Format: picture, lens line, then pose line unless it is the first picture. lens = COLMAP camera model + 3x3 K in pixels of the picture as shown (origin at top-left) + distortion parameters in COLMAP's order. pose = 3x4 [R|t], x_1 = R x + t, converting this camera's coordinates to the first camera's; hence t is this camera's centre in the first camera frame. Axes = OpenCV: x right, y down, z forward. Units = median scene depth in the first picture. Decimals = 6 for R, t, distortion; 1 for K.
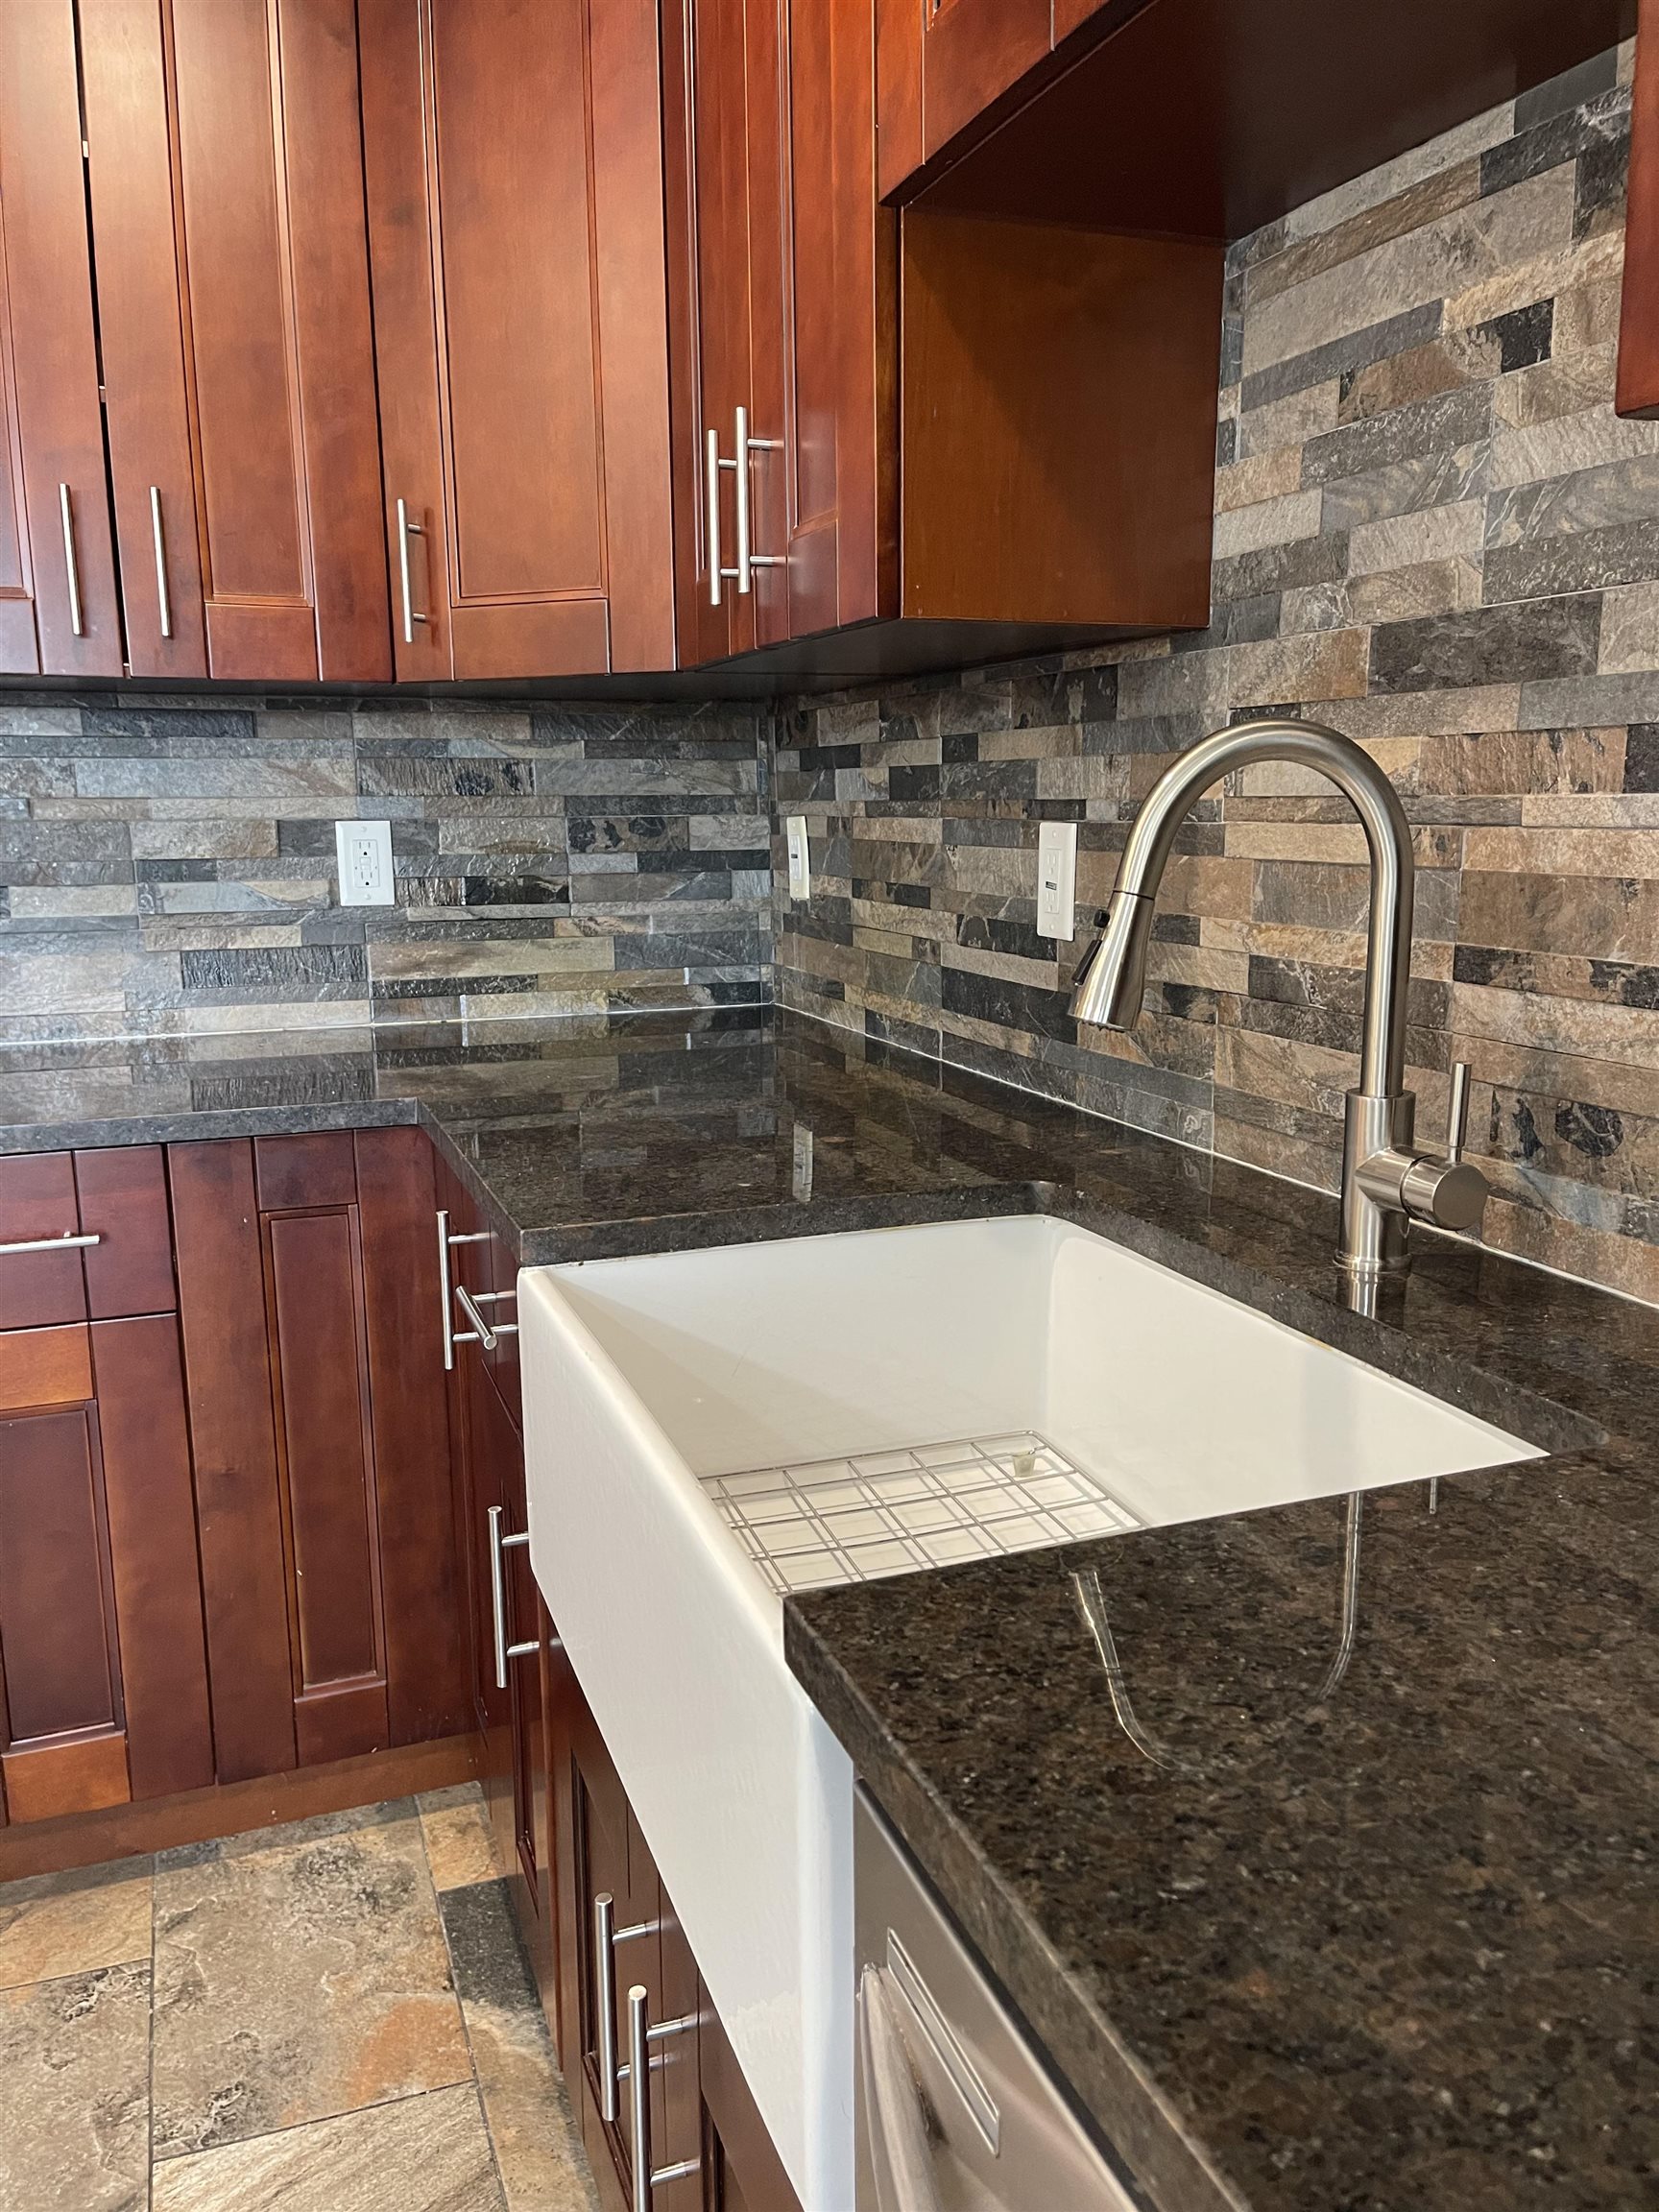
lens RADIAL K [[1665.4, 0, 838.6], [0, 1665.4, 1109.1], [0, 0, 1]] dist [-0.008133, -0.003193]
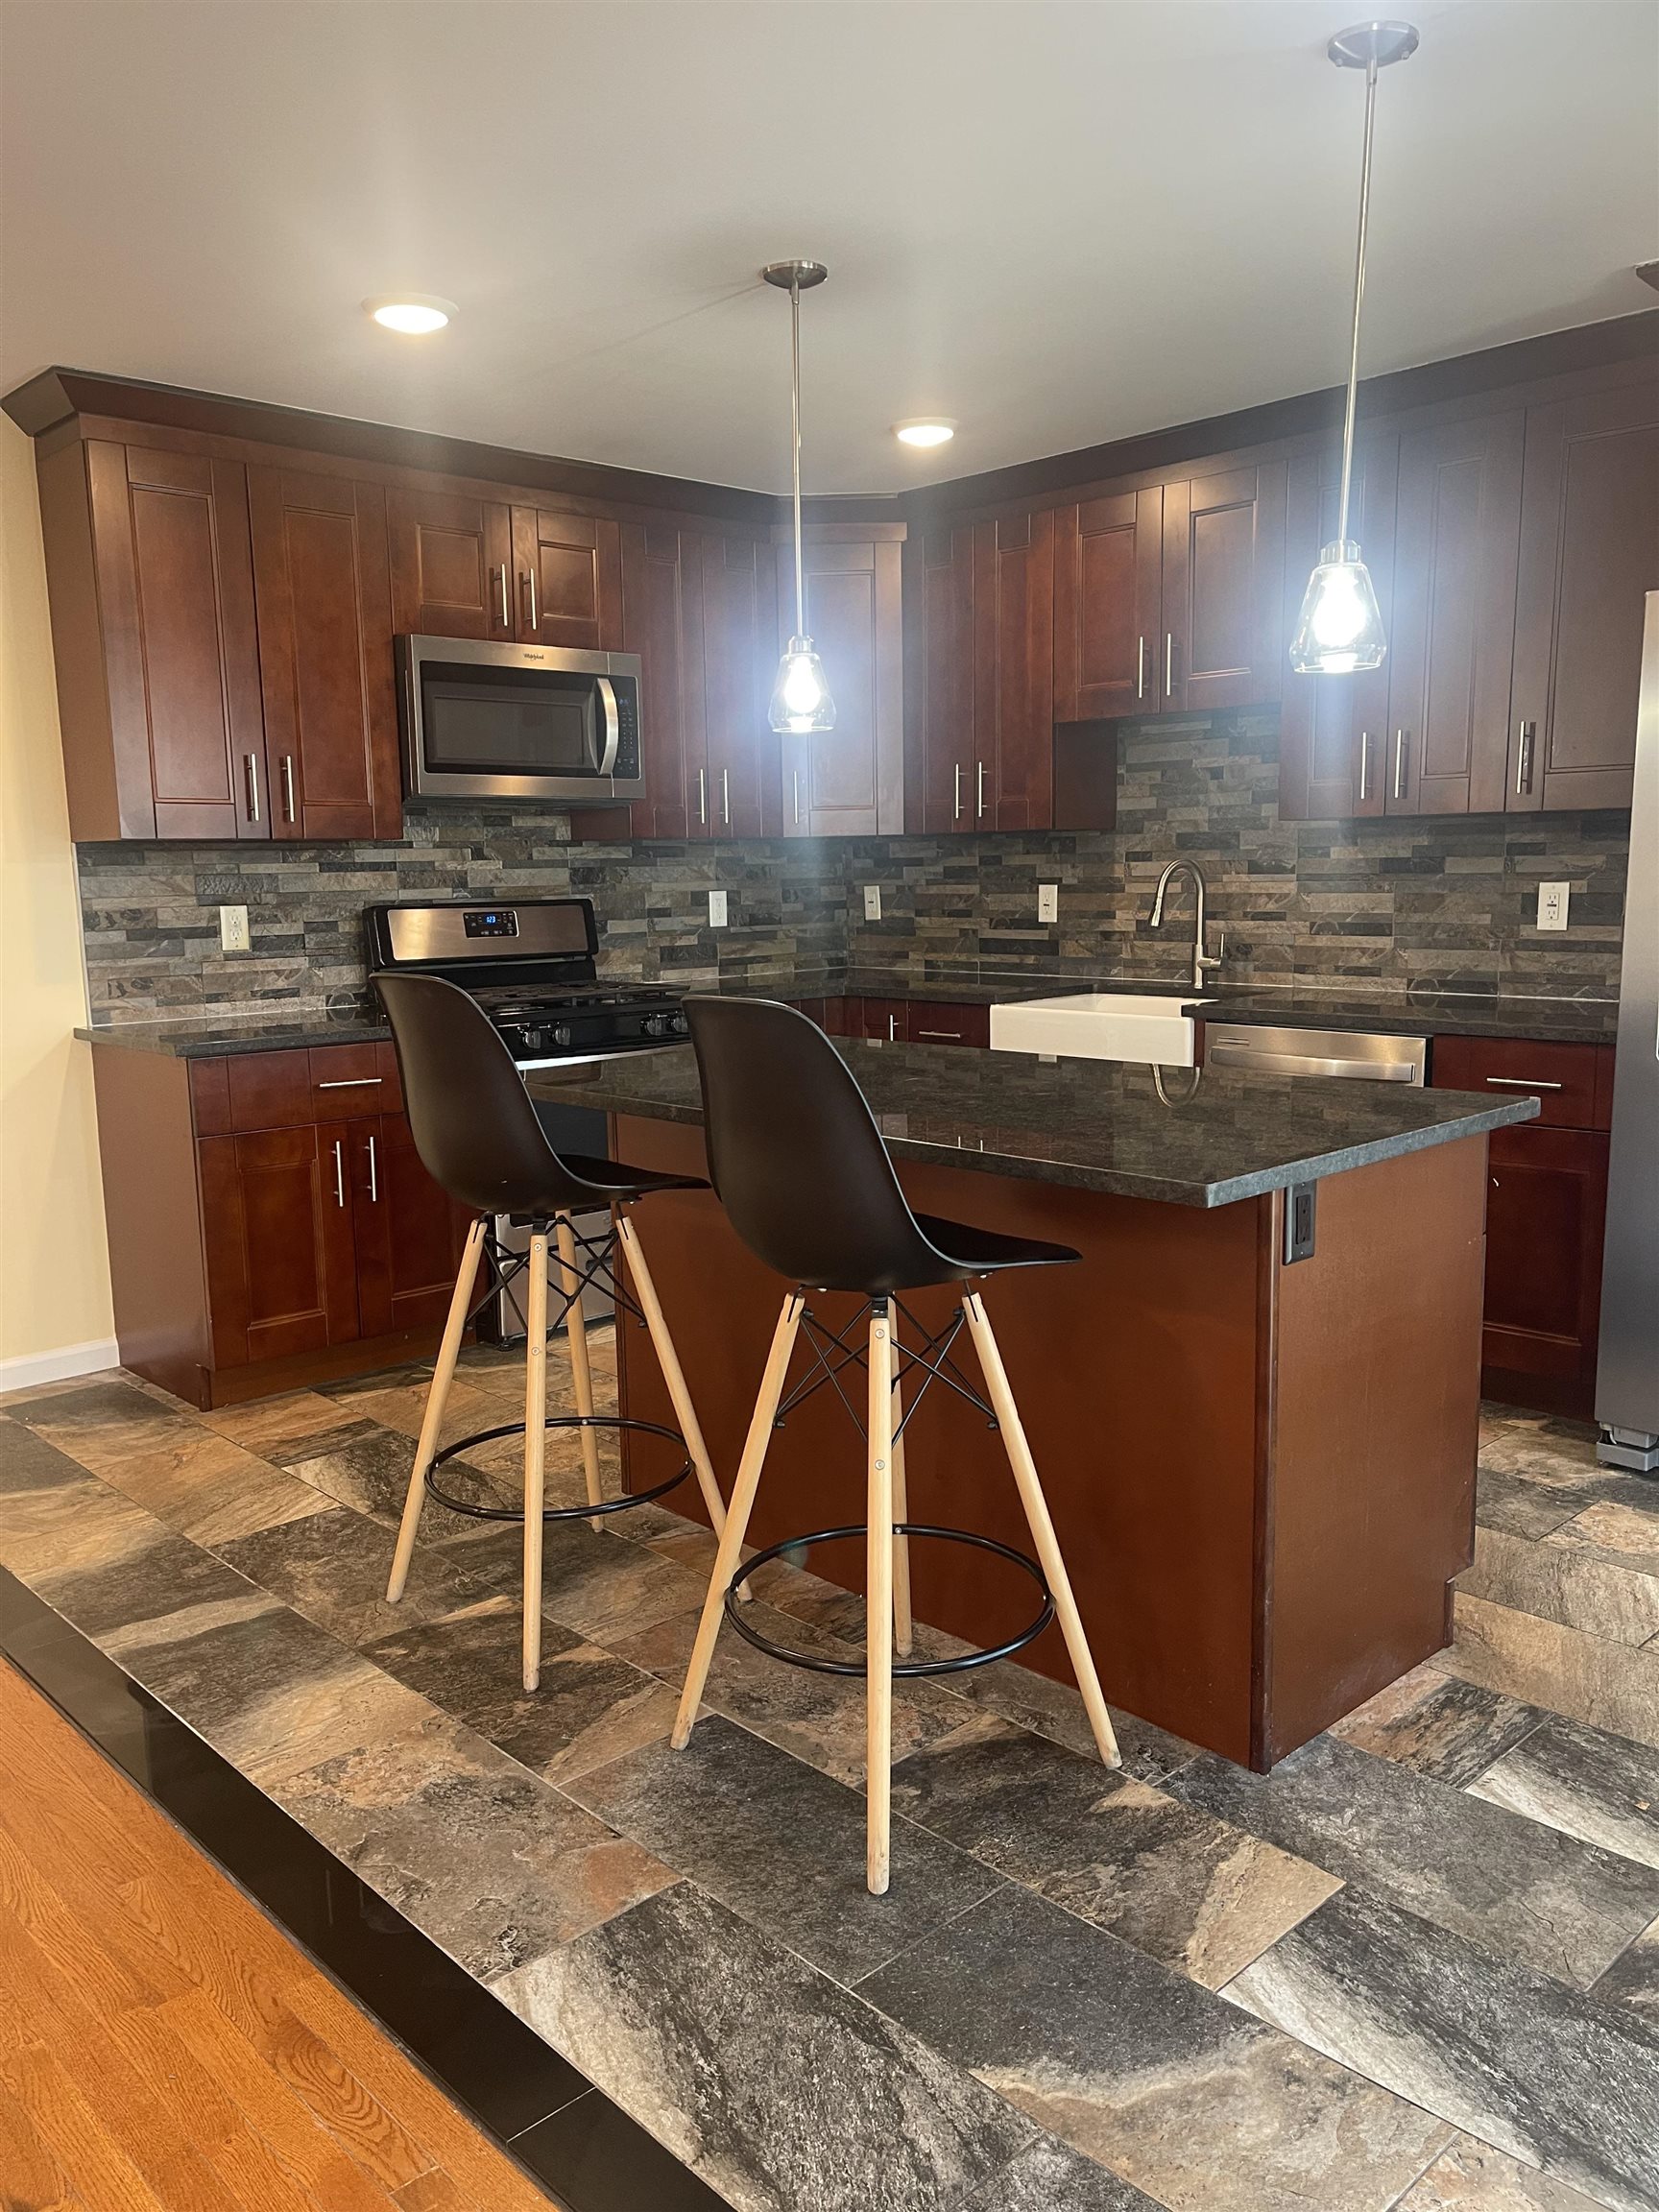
lens RADIAL K [[1665.4, 0, 824.9], [0, 1665.4, 1108.5], [0, 0, 1]] dist [-0.008133, -0.003193]
pose [[0.922823, -0.070262, 0.378762, -1.354739], [0.086218, 0.995955, -0.025309, 0.266080], [-0.375452, 0.056012, 0.925148, -1.575777]]
